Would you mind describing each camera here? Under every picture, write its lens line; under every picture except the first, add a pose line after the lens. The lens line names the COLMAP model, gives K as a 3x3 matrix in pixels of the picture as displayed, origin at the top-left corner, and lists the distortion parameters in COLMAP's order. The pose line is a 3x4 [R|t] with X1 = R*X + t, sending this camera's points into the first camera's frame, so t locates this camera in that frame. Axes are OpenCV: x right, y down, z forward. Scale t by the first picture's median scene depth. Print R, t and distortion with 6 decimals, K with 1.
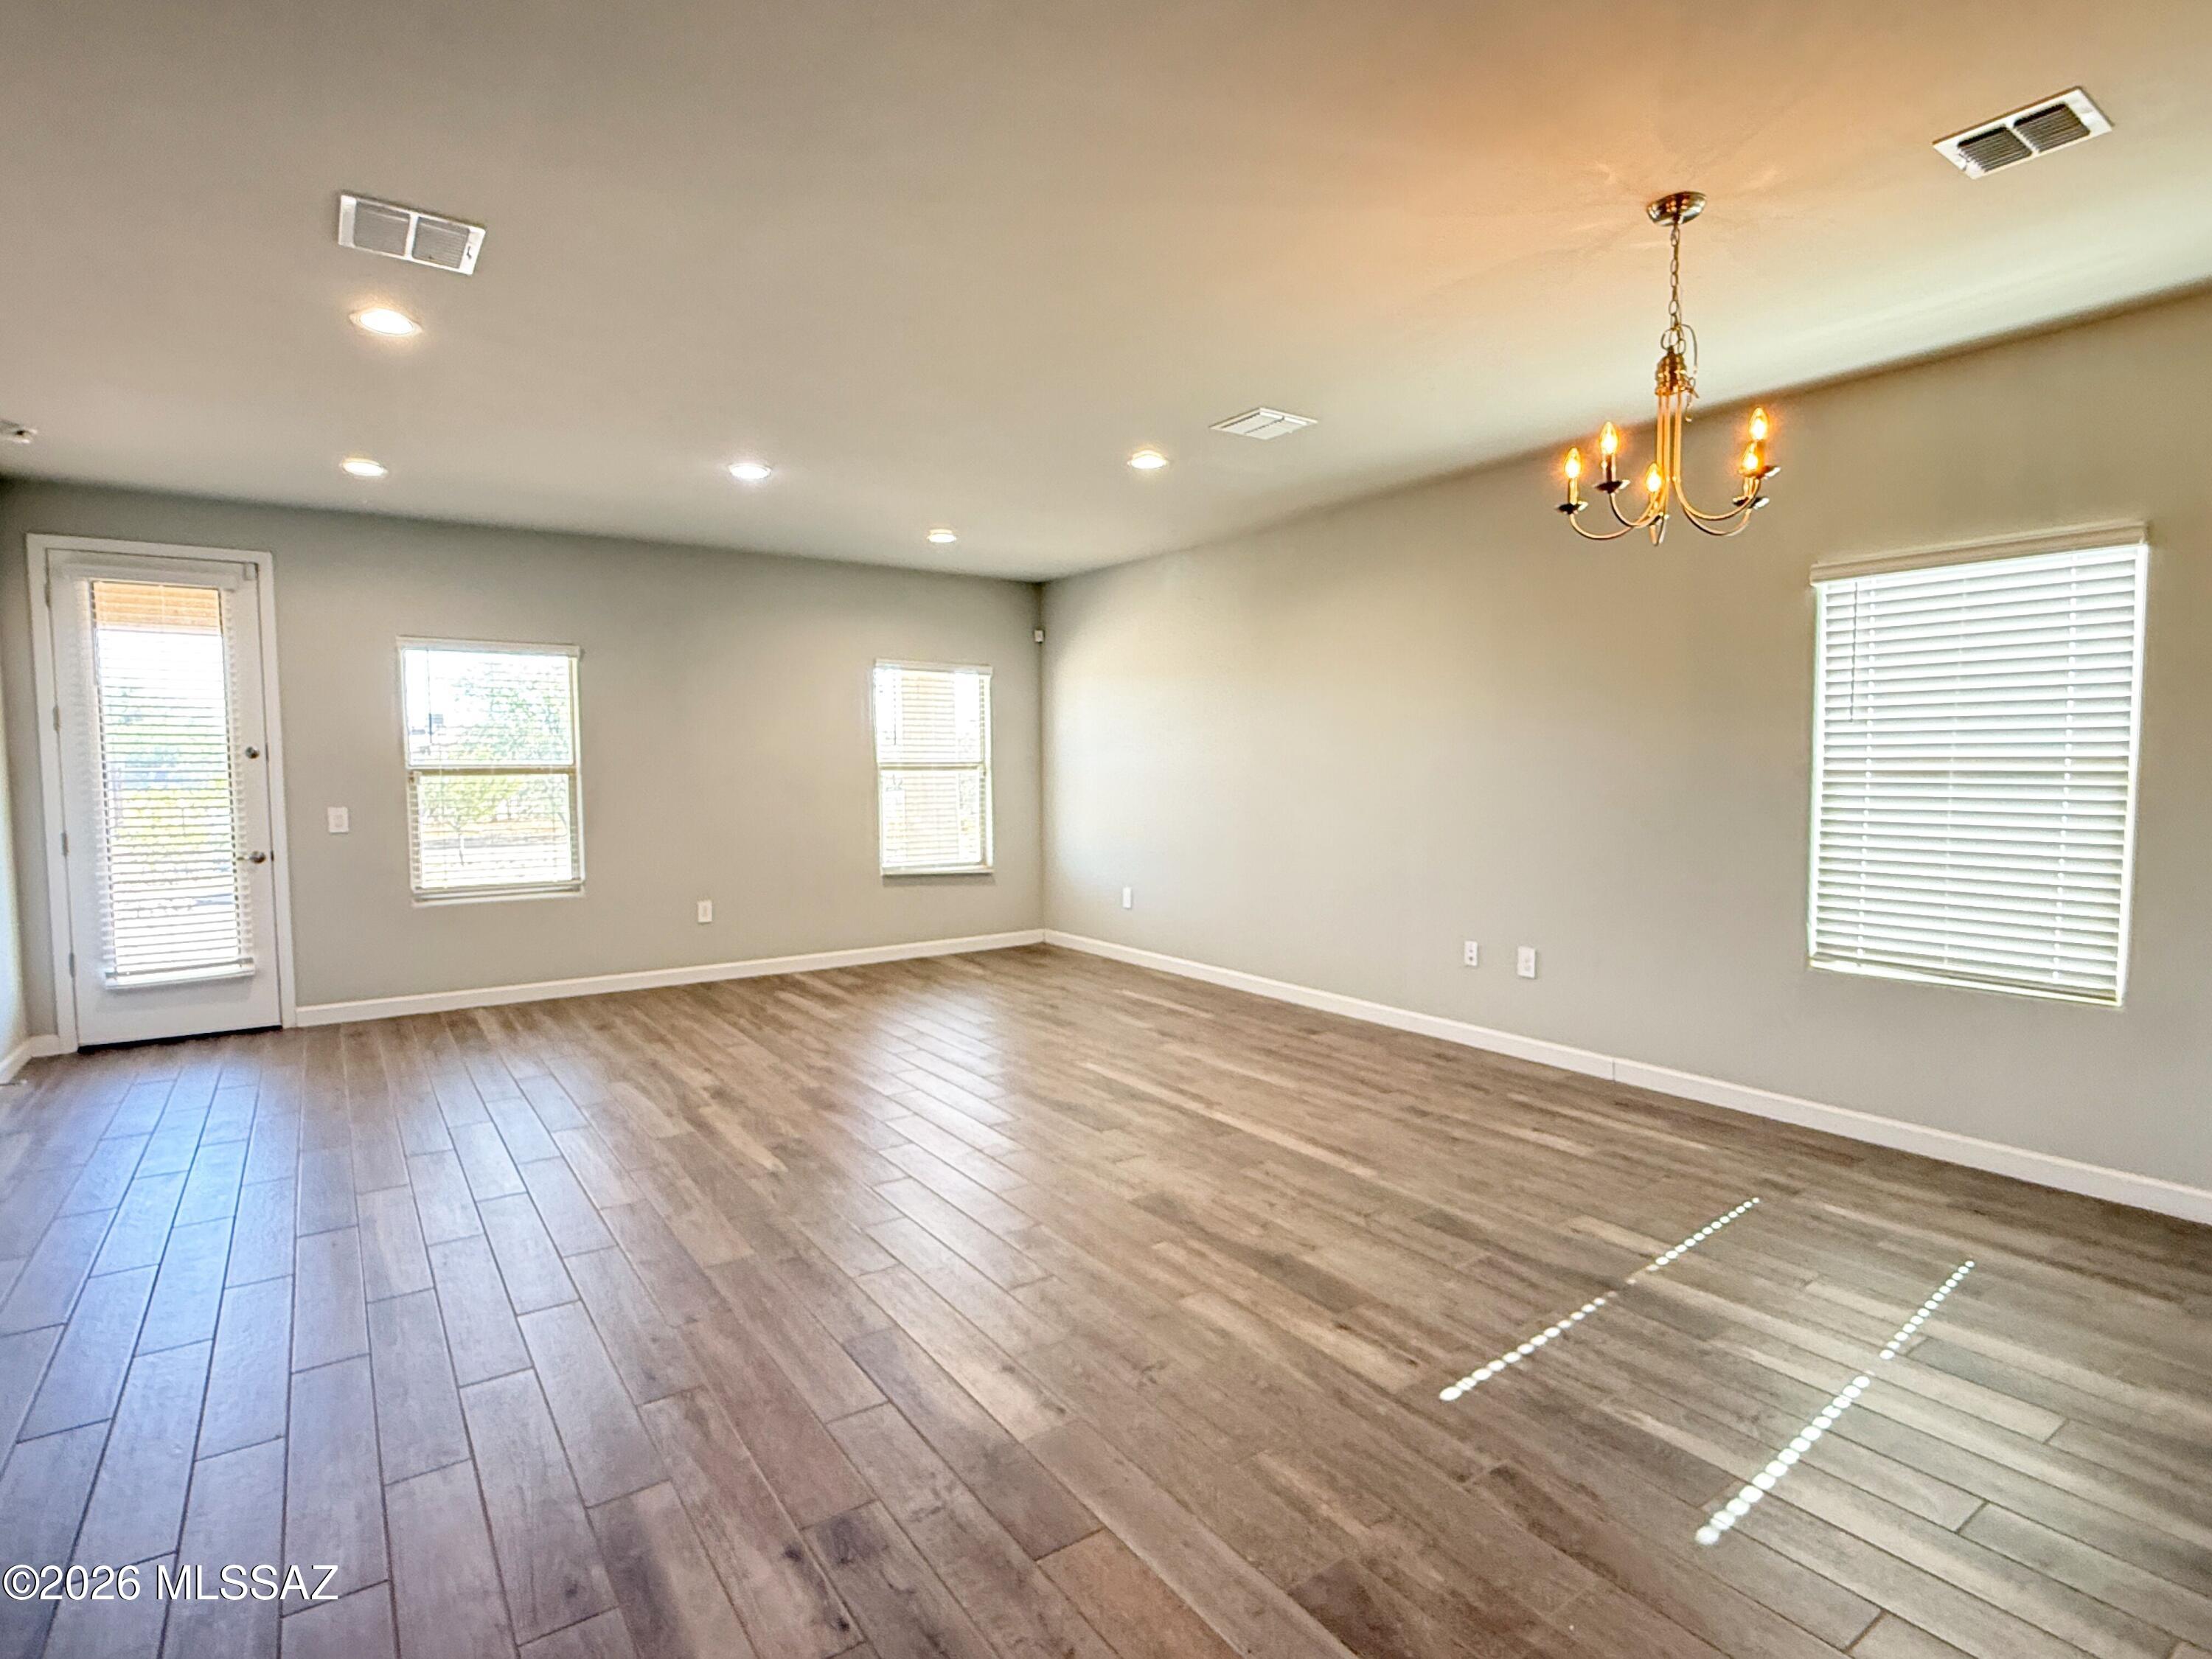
lens RADIAL K [[1124.8, 0, 1090.6], [0, 1124.8, 829.6], [0, 0, 1]] dist [0.002229, 0.000031]
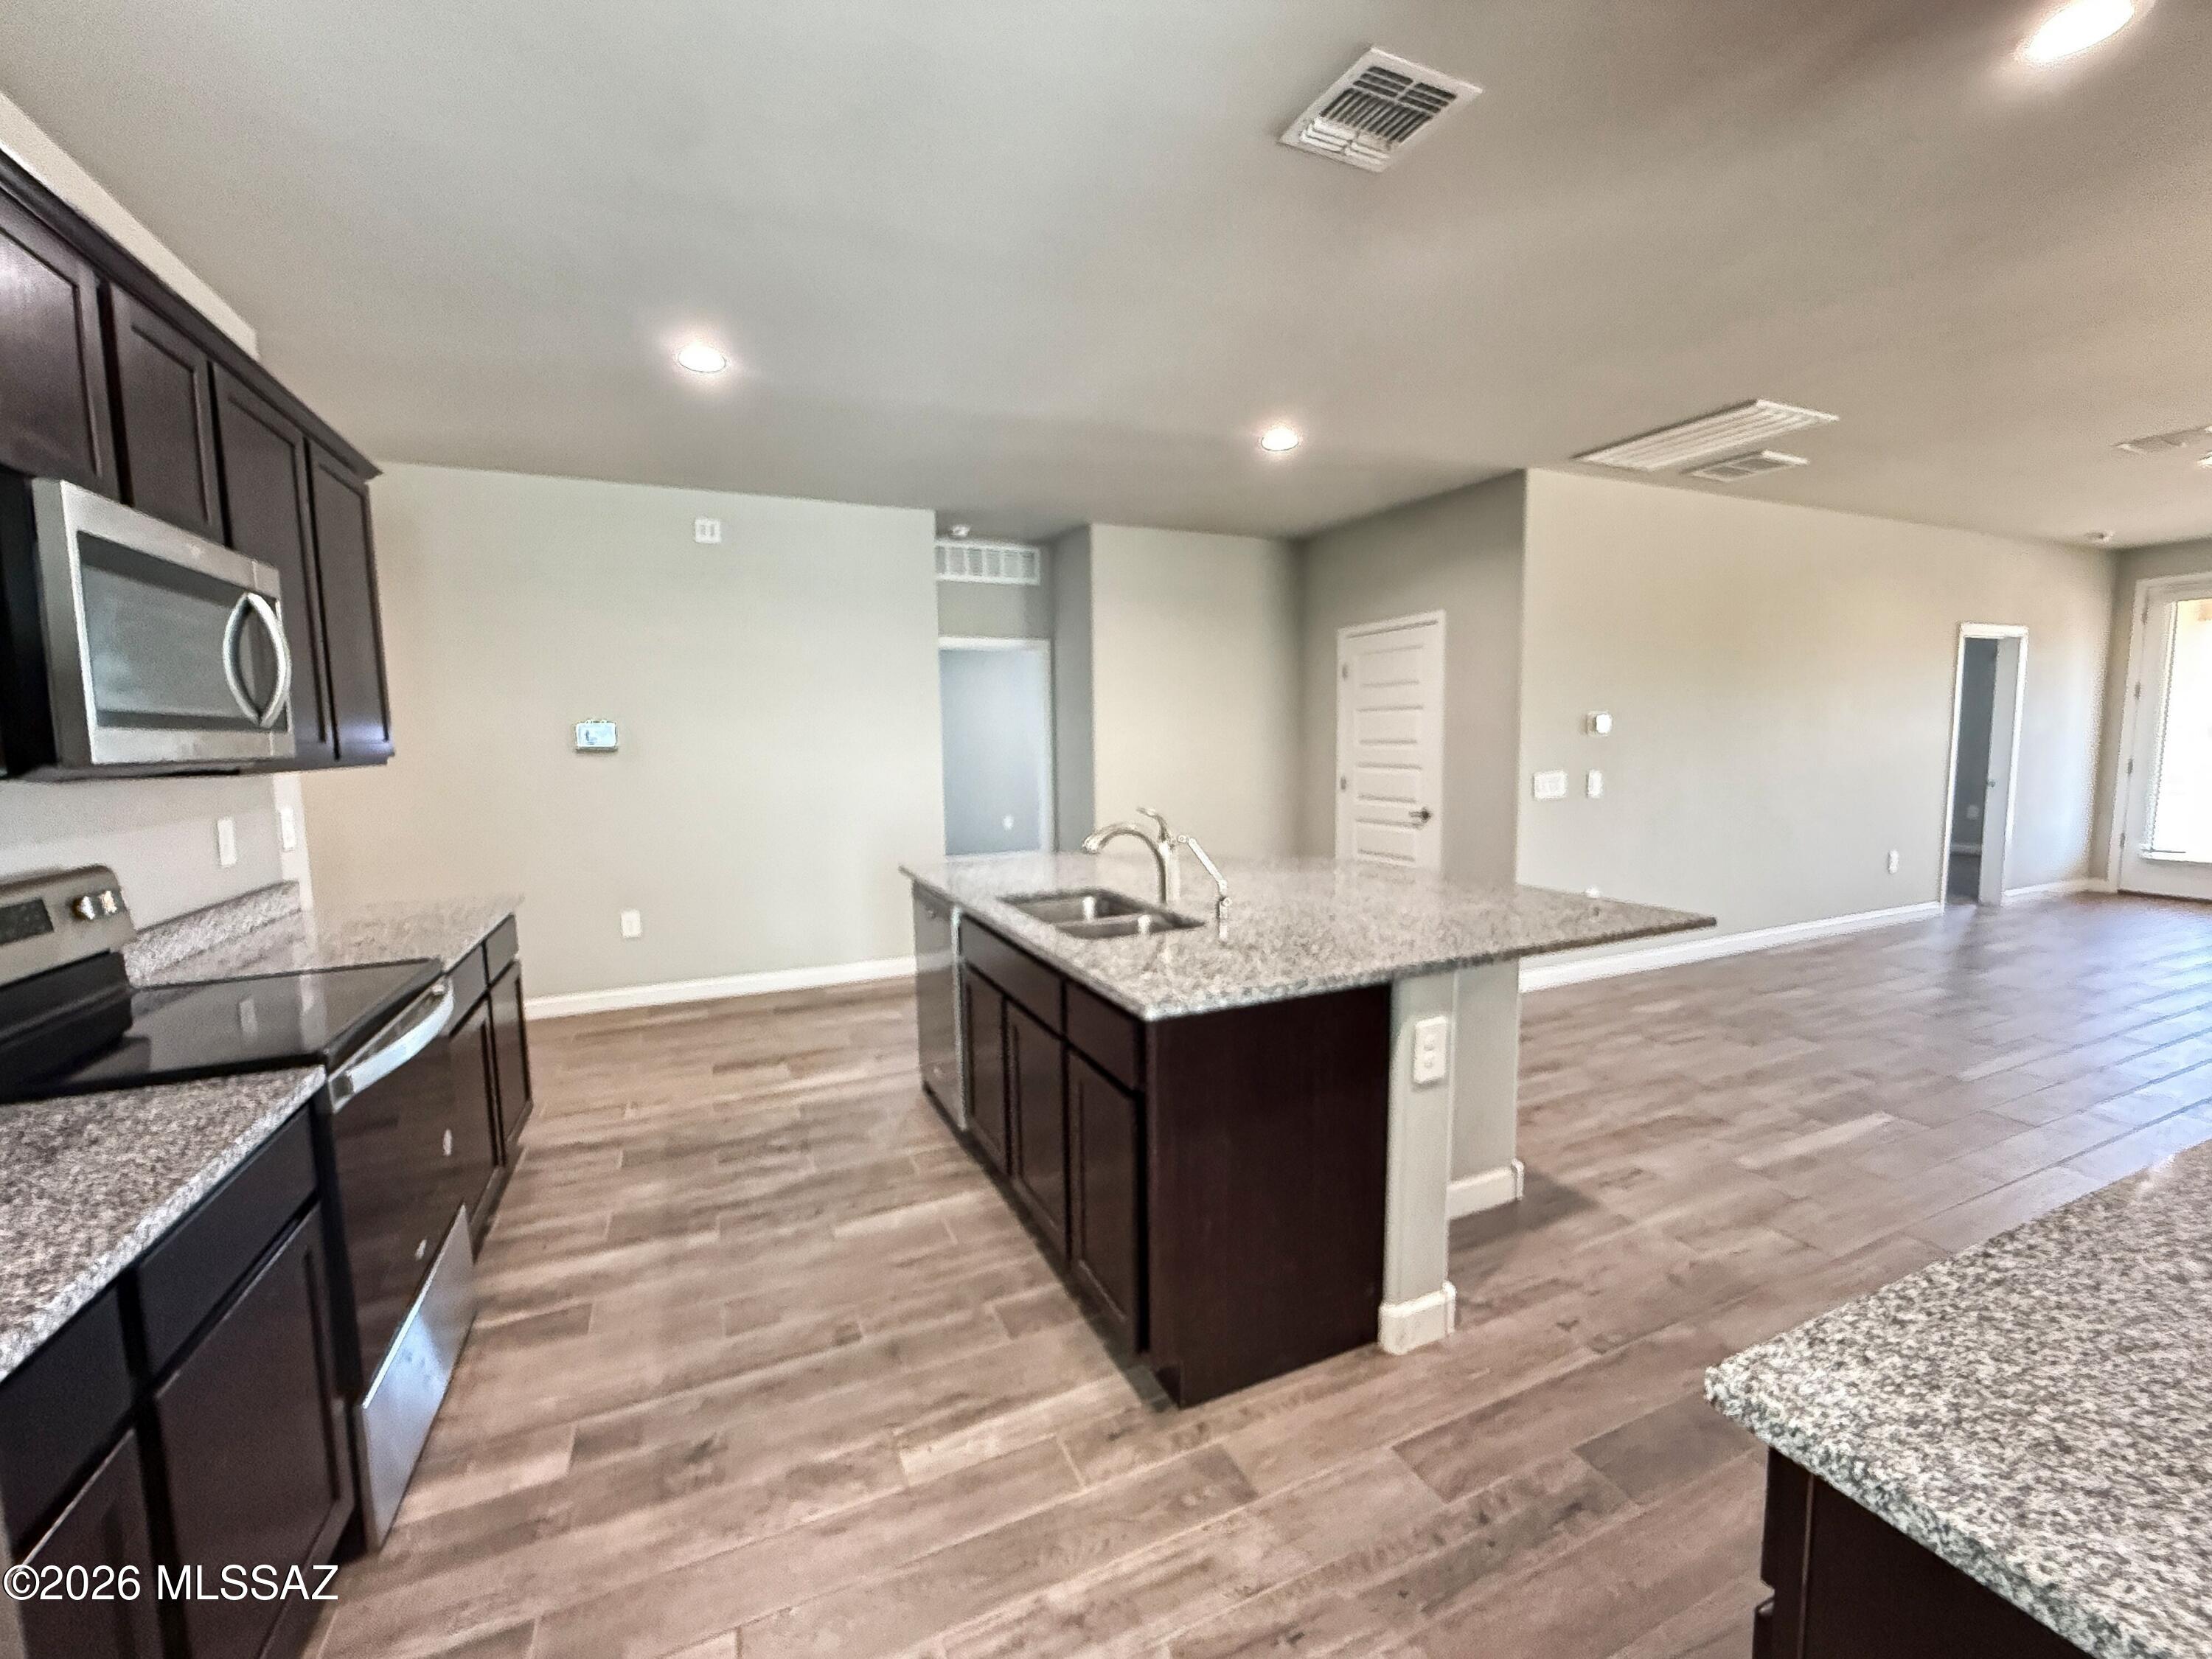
lens RADIAL K [[885.9, 0, 1106.0], [0, 885.9, 829.5], [0, 0, 1]] dist [-0.000577, 0.000076]
pose [[-0.178443, 0.113011, -0.977439, 0.806100], [-0.044136, 0.991463, 0.122690, 0.012587], [0.982960, 0.065033, -0.171932, -0.317013]]
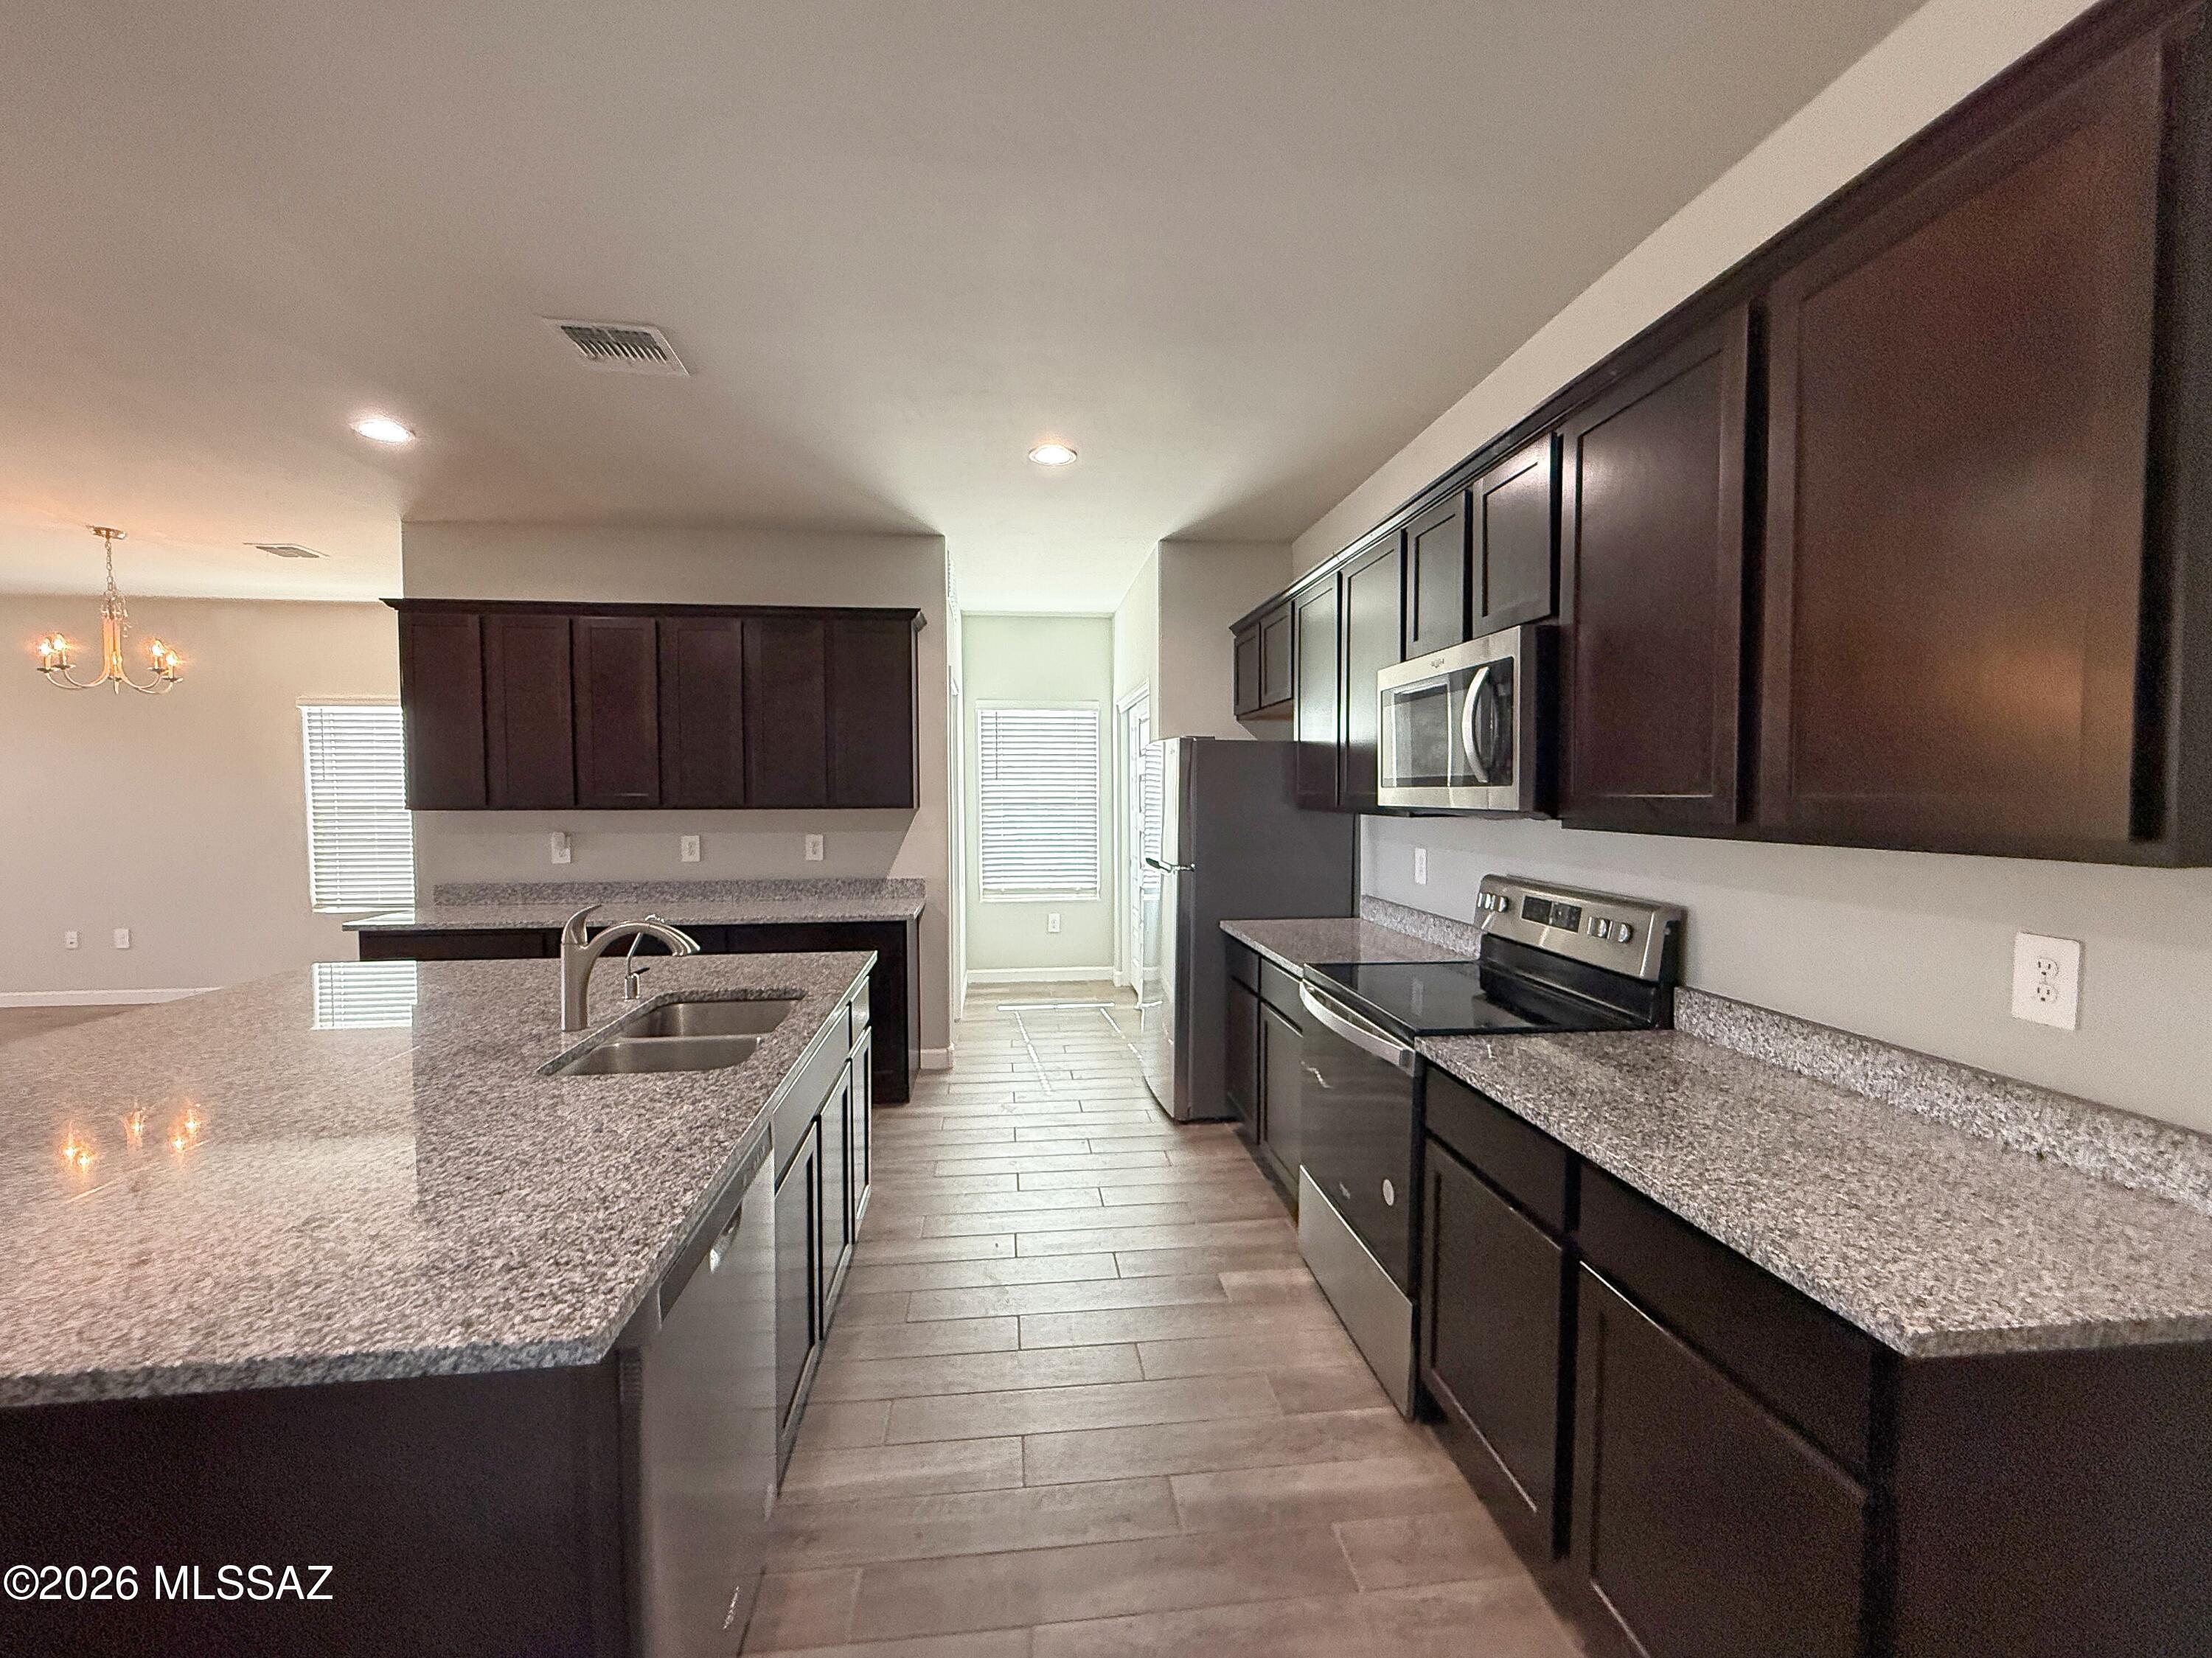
lens RADIAL K [[915.9, 0, 1110.6], [0, 915.9, 820.3], [0, 0, 1]] dist [-0.000726, 0.000173]
pose [[0.474572, -0.025356, 0.879852, -0.055251], [0.055404, 0.998463, -0.001110, 0.043353], [-0.878472, 0.049274, 0.475247, -0.834066]]
